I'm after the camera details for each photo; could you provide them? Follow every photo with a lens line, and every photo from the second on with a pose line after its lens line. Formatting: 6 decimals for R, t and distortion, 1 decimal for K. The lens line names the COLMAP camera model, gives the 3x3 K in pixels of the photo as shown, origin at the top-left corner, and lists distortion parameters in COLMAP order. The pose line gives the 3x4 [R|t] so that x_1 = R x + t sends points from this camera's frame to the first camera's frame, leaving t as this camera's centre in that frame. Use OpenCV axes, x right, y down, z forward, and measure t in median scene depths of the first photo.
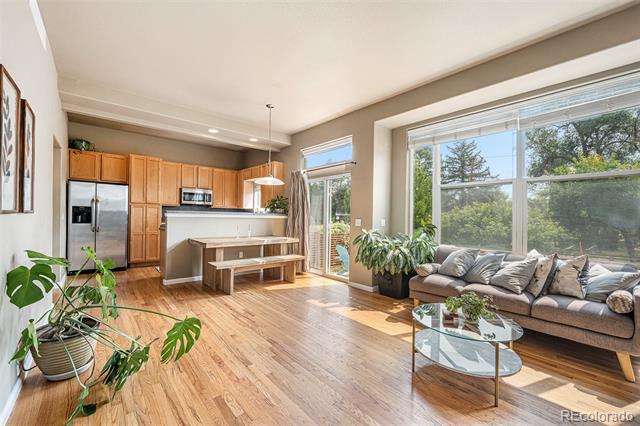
lens RADIAL K [[262.7, 0, 320.0], [0, 262.7, 213.0], [0, 0, 1]] dist [-0.011546, -0.000280]
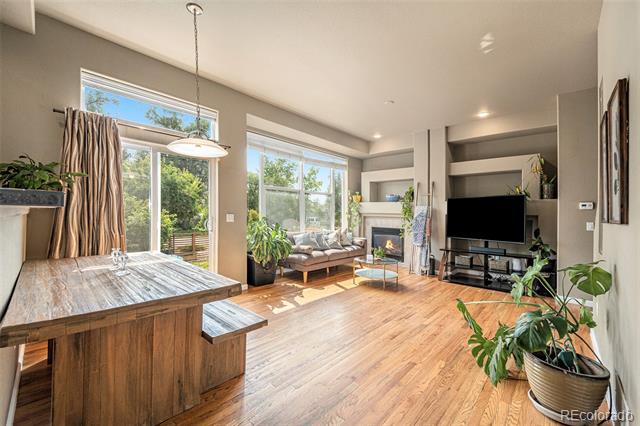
lens RADIAL K [[257.7, 0, 307.4], [0, 257.7, 213.2], [0, 0, 1]] dist [-0.011791, -0.000204]
pose [[-0.066383, -0.020251, 0.997589, -1.102270], [-0.033423, 0.999278, 0.018061, -0.009971], [-0.997234, -0.032143, -0.067012, 1.210093]]
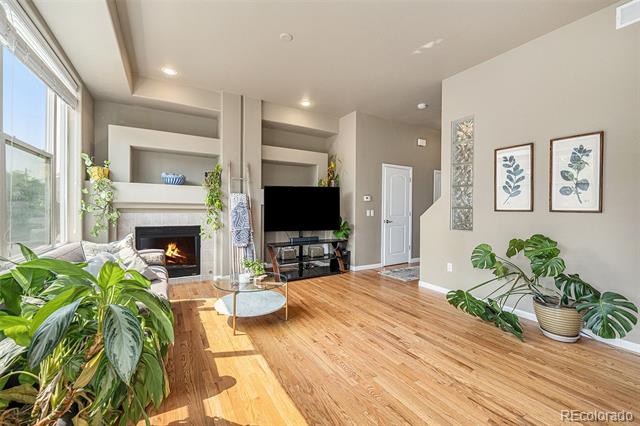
lens RADIAL K [[262.7, 0, 320.0], [0, 262.7, 213.0], [0, 0, 1]] dist [-0.011546, -0.000280]
pose [[-0.981891, -0.032588, 0.186623, -0.030112], [-0.031128, 0.999458, 0.010747, 0.019582], [-0.186872, 0.004743, -0.982373, 1.583081]]
